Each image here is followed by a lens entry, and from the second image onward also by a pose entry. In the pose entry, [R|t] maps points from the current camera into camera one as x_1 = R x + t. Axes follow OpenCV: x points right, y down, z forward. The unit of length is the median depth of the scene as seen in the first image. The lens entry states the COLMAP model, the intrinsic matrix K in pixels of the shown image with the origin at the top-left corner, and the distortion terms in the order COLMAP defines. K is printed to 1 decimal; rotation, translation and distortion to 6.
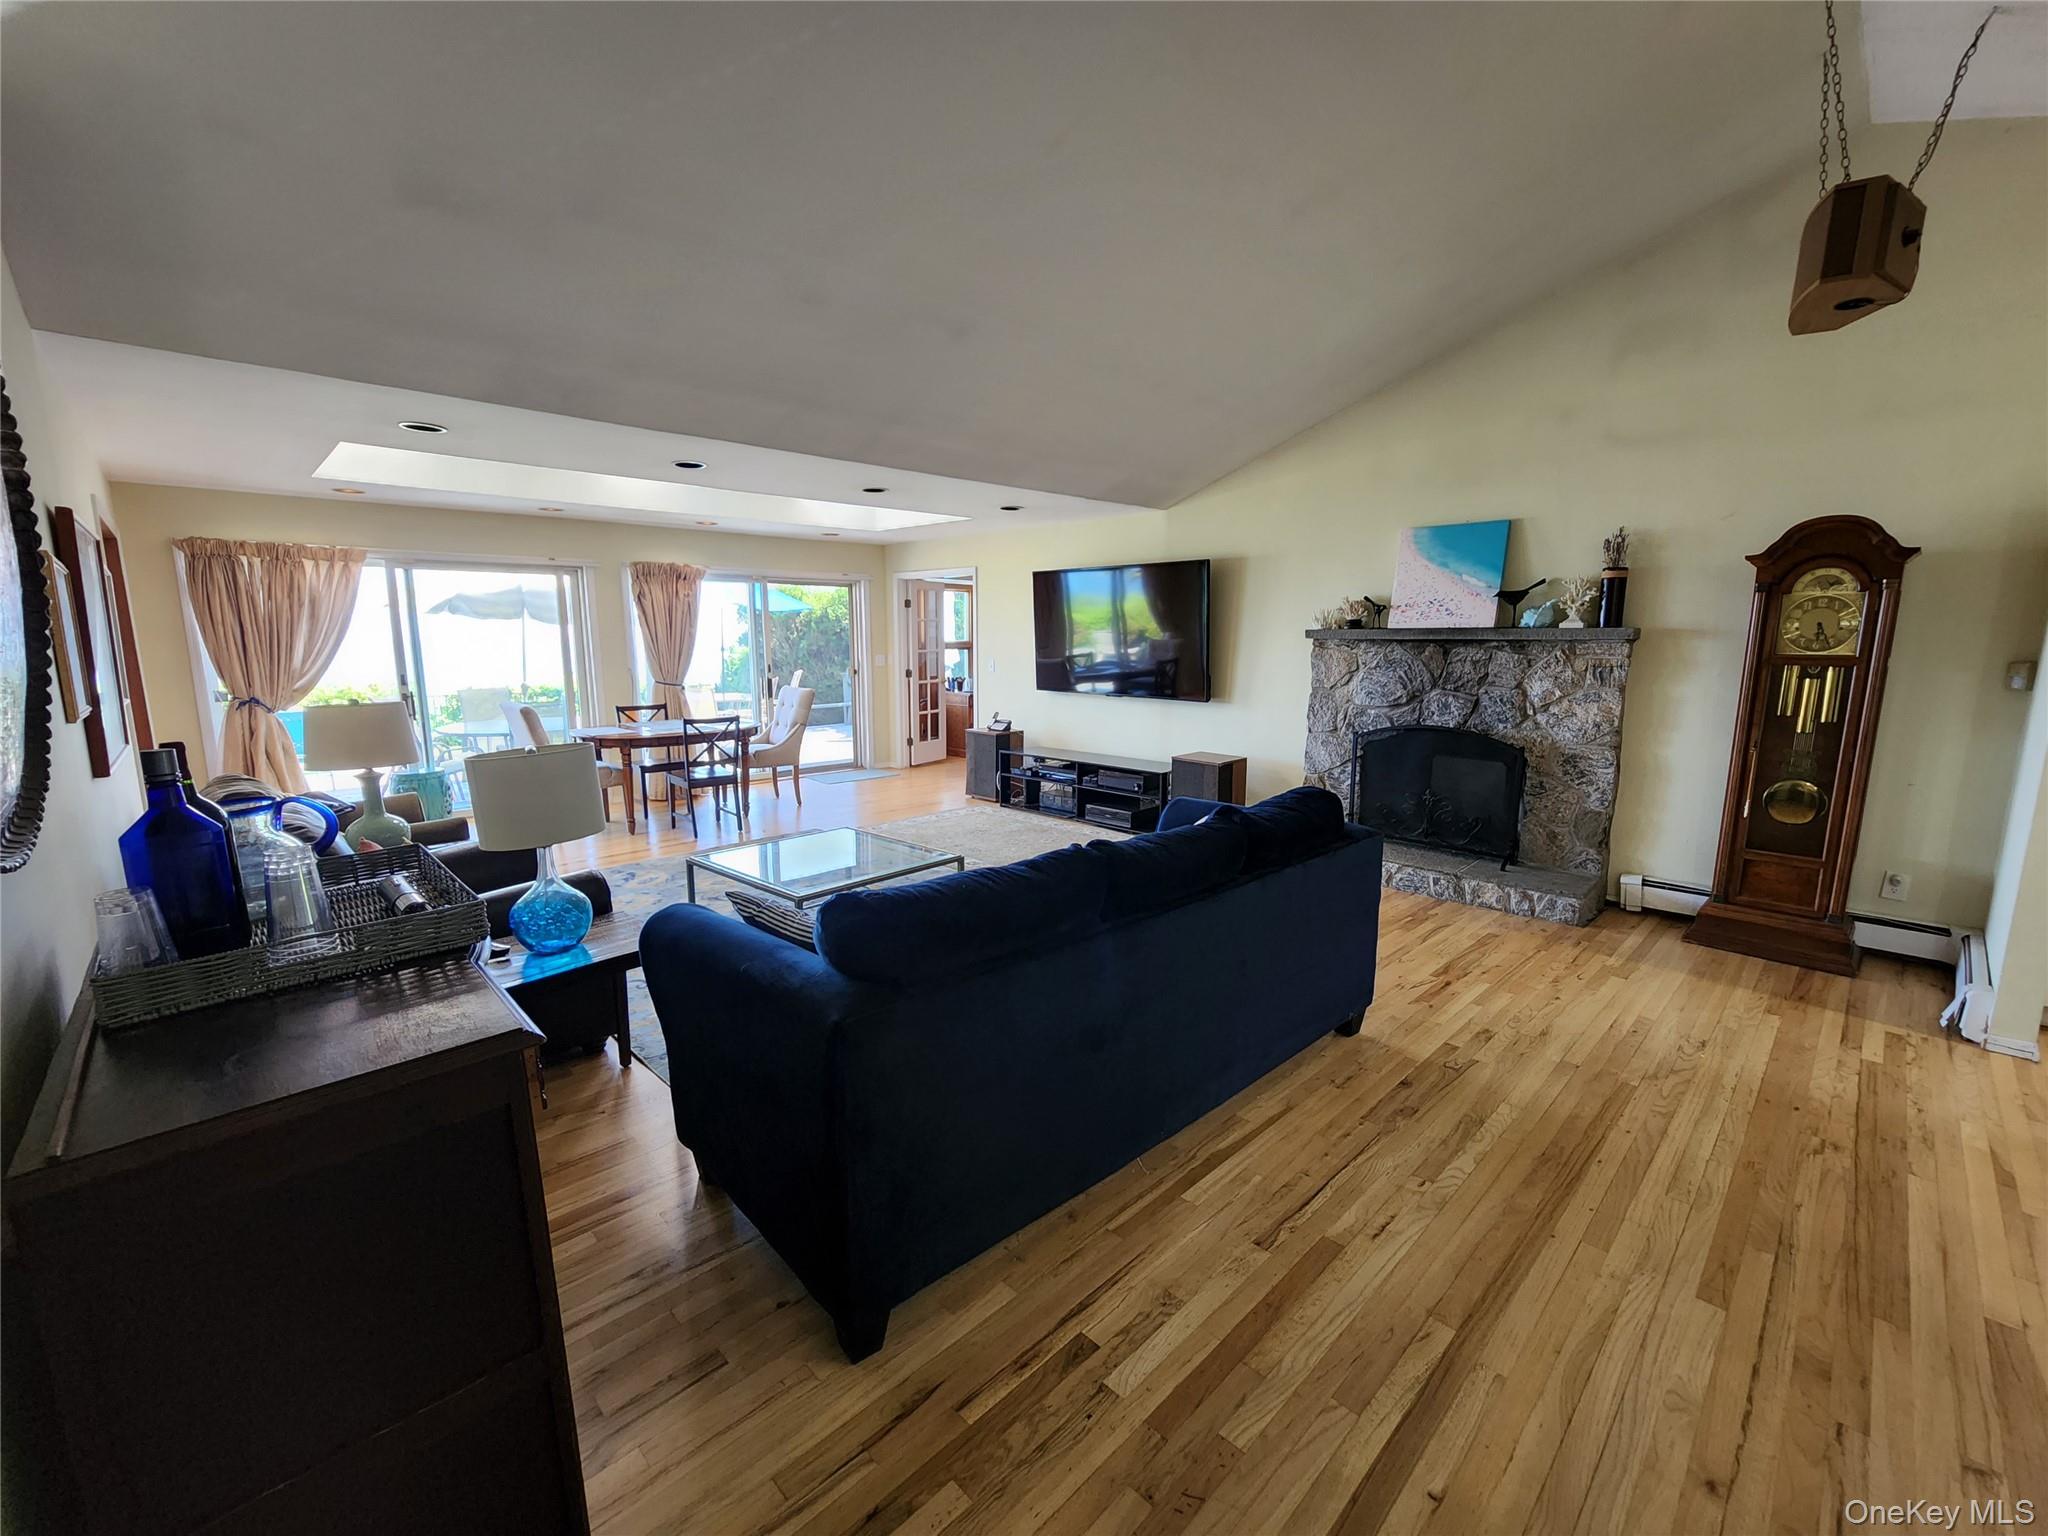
lens RADIAL K [[850.8, 0, 1020.4], [0, 850.8, 775.2], [0, 0, 1]] dist [-0.006182, 0.002786]
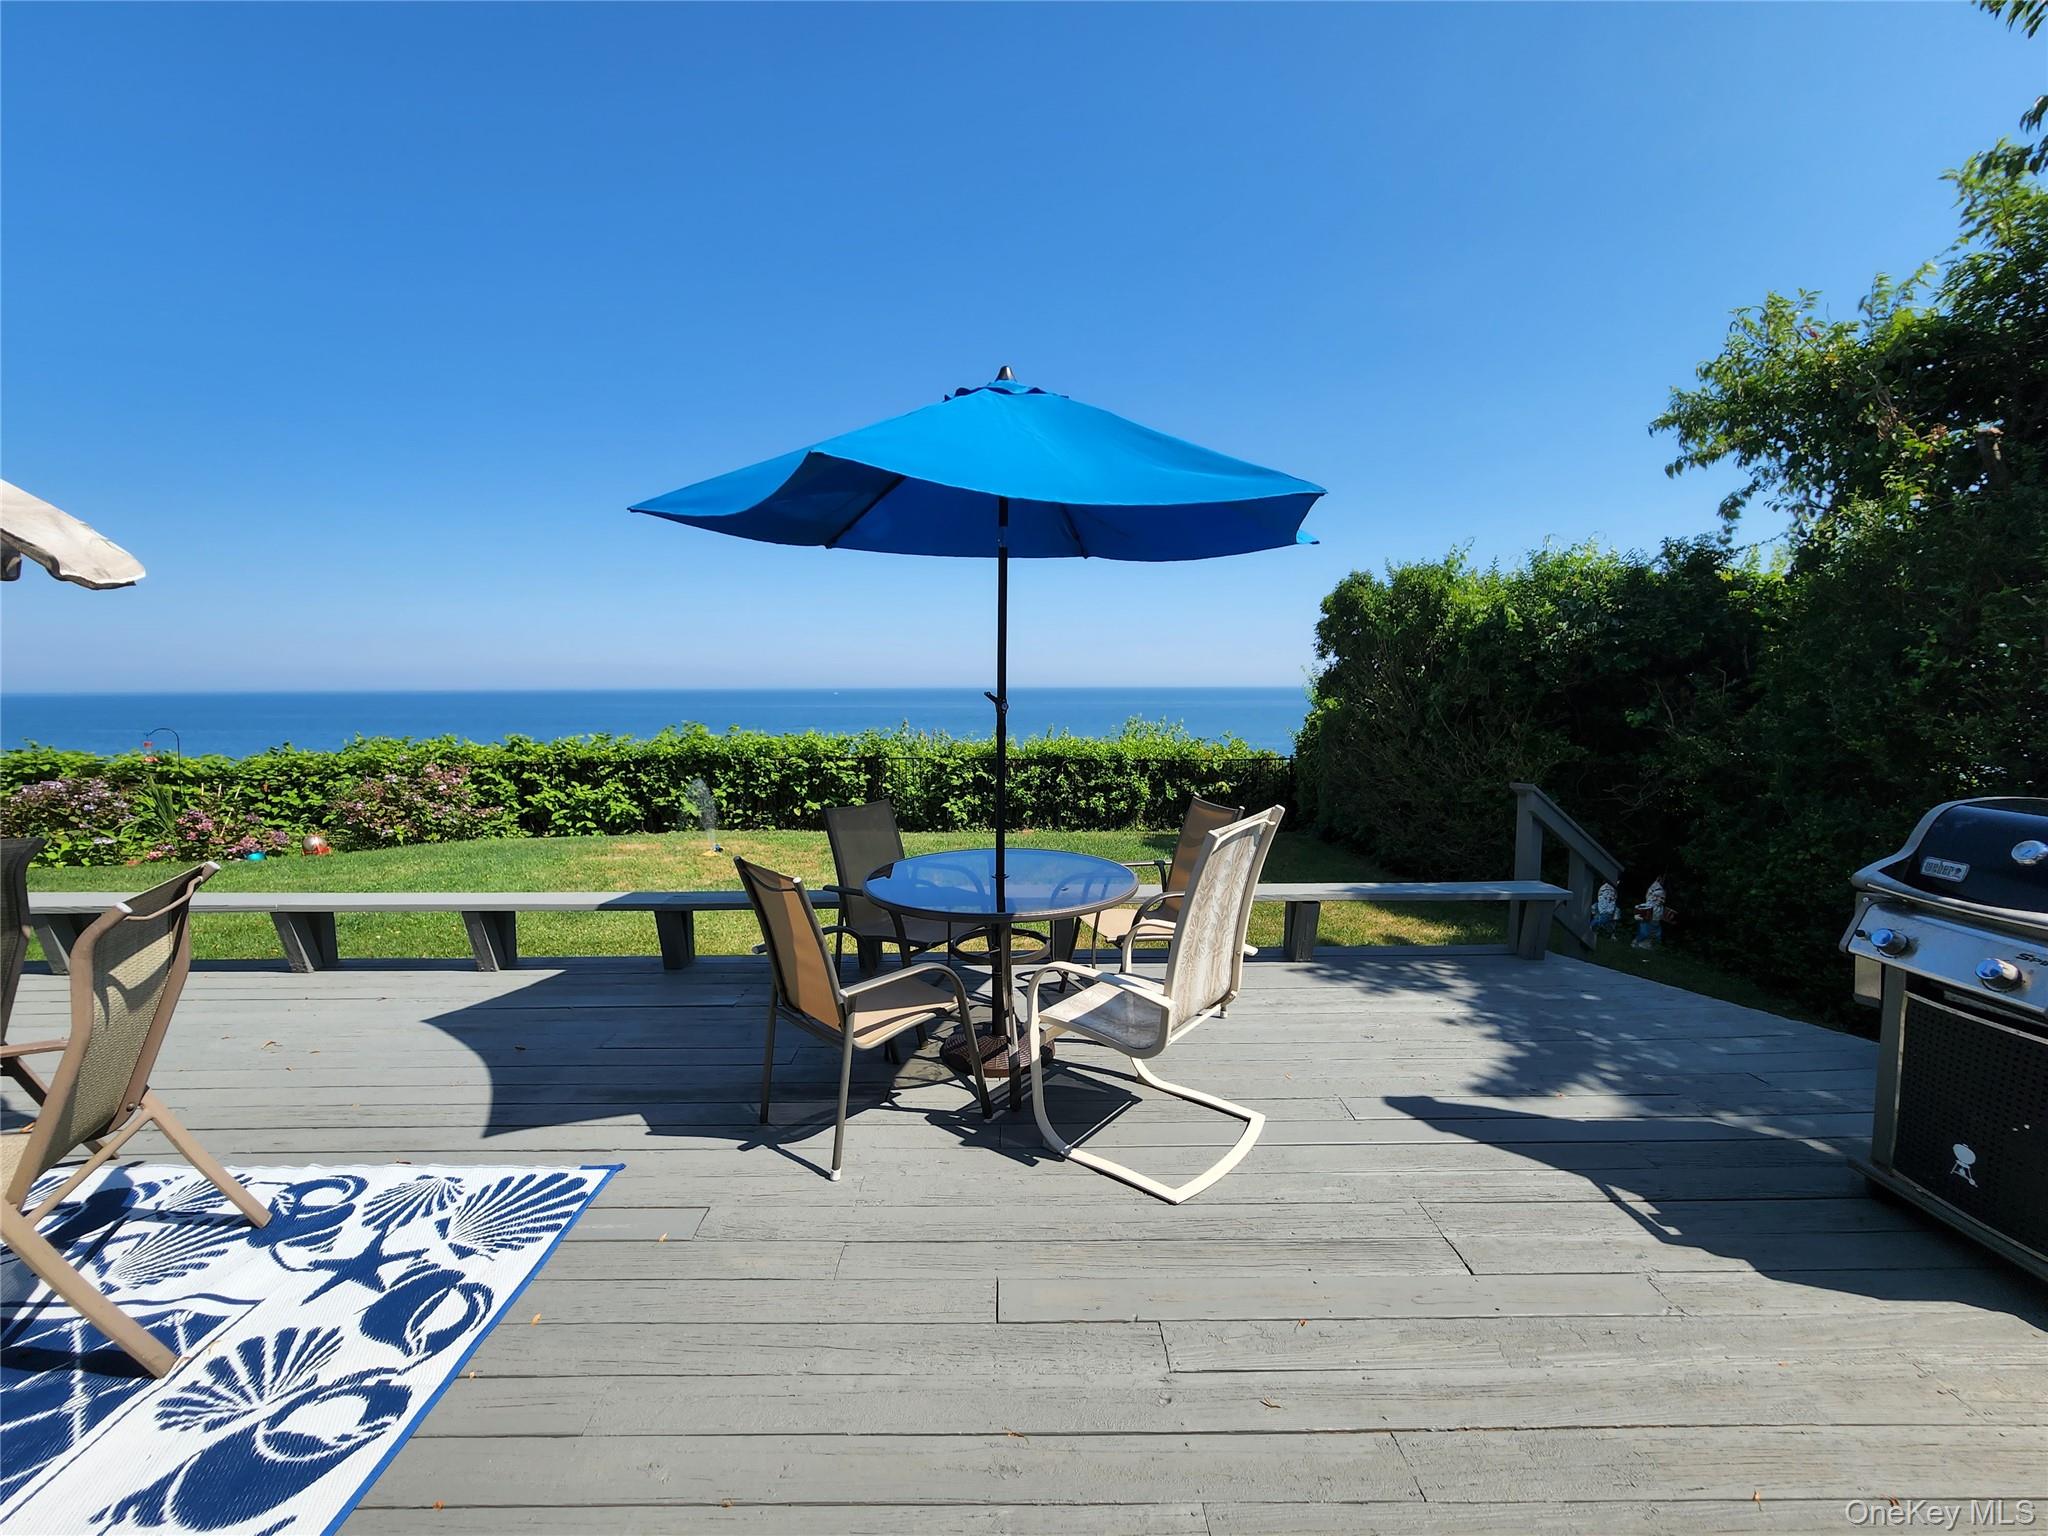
lens RADIAL K [[850.8, 0, 1024.1], [0, 850.8, 772.7], [0, 0, 1]] dist [-0.006182, 0.002786]
pose [[0.726983, 0.068280, -0.683252, -0.346751], [-0.109615, 0.993823, -0.017313, -0.264694], [0.677850, 0.087481, 0.729977, 1.747963]]
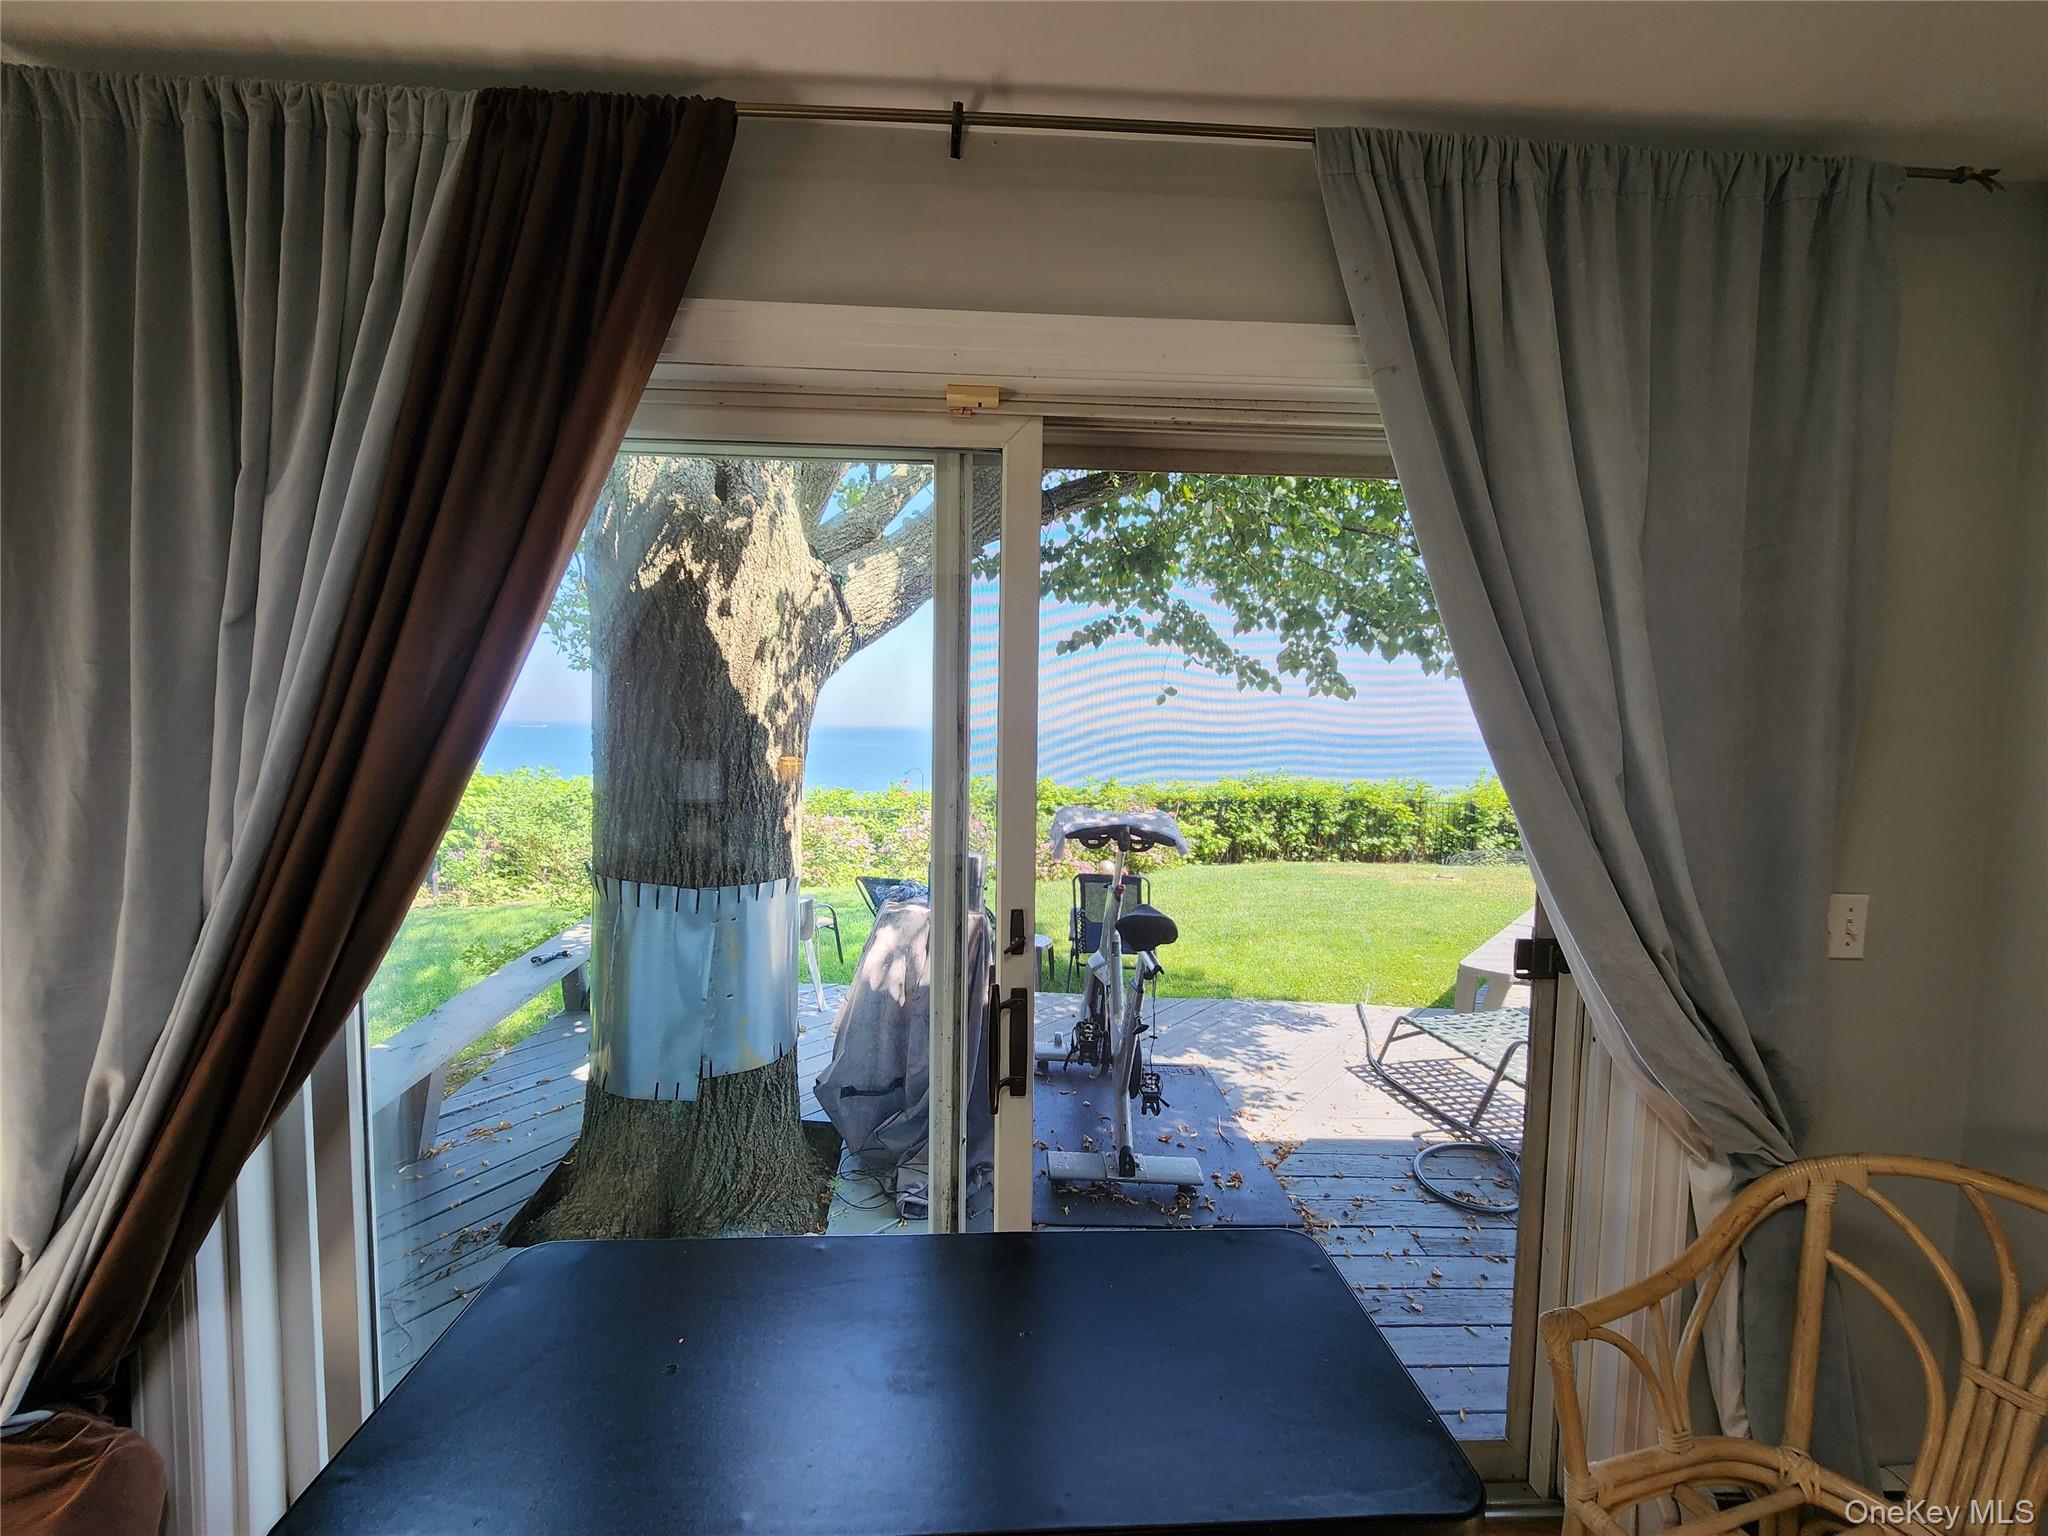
lens RADIAL K [[850.8, 0, 1015.9], [0, 850.8, 769.9], [0, 0, 1]] dist [-0.006182, 0.002786]
pose [[0.751298, 0.052503, -0.657872, -1.479234], [-0.123462, 0.990414, -0.061952, -0.061274], [0.648312, 0.127767, 0.750578, 0.177905]]
